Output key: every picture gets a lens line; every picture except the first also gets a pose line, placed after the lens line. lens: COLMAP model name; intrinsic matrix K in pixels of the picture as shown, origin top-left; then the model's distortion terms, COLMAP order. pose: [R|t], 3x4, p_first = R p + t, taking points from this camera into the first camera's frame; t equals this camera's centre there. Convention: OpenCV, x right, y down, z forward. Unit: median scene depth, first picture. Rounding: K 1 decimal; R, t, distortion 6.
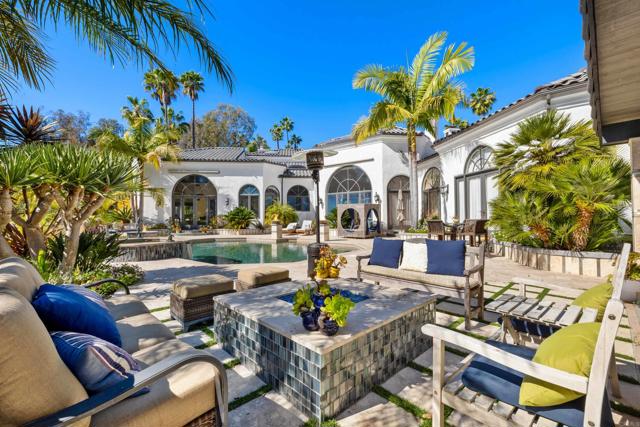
lens RADIAL K [[272.7, 0, 323.9], [0, 272.7, 220.0], [0, 0, 1]] dist [0.004618, -0.000062]
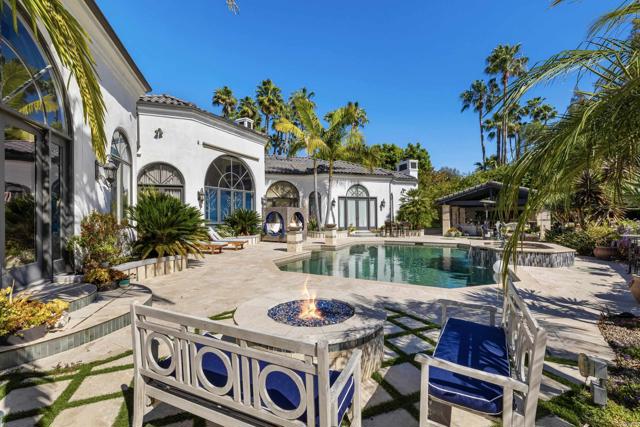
lens RADIAL K [[272.7, 0, 319.1], [0, 272.7, 215.5], [0, 0, 1]] dist [0.004618, -0.000062]
pose [[-0.162387, 0.012465, 0.986648, -0.697795], [0.007074, 0.999909, -0.011468, -0.013629], [-0.986702, 0.005117, -0.162461, 0.834378]]
